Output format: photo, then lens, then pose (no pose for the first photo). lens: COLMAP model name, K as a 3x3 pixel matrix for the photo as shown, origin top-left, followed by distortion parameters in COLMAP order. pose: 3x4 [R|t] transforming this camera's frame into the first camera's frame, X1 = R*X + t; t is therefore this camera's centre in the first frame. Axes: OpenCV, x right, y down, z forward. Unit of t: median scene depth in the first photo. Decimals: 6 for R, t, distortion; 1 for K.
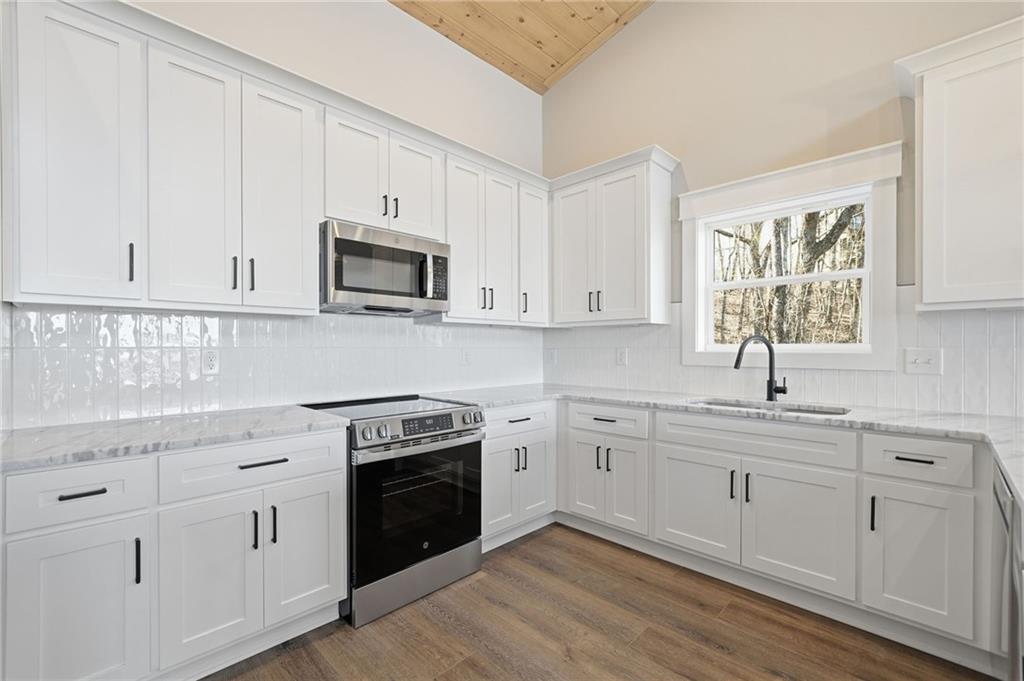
lens RADIAL K [[447.7, 0, 510.8], [0, 447.7, 349.2], [0, 0, 1]] dist [-0.000585, -0.000041]
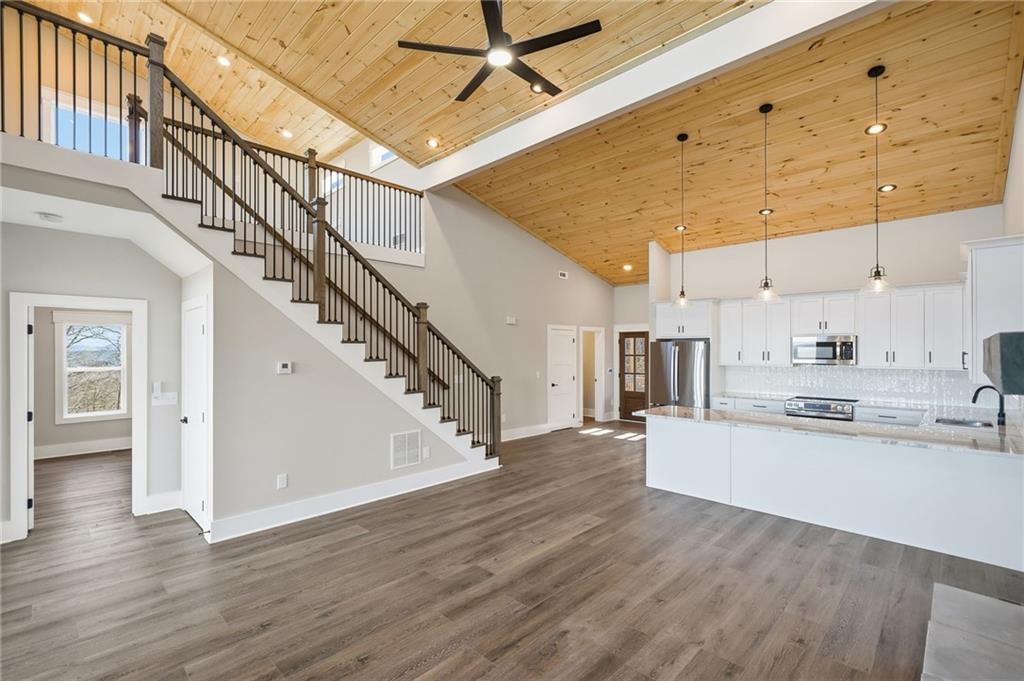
lens RADIAL K [[447.7, 0, 510.8], [0, 447.7, 349.2], [0, 0, 1]] dist [-0.000585, -0.000041]
pose [[0.005255, 0.000058, -0.999986, 2.144838], [-0.004300, 0.999991, 0.000035, -0.161258], [0.999977, 0.004300, 0.005256, -0.736401]]
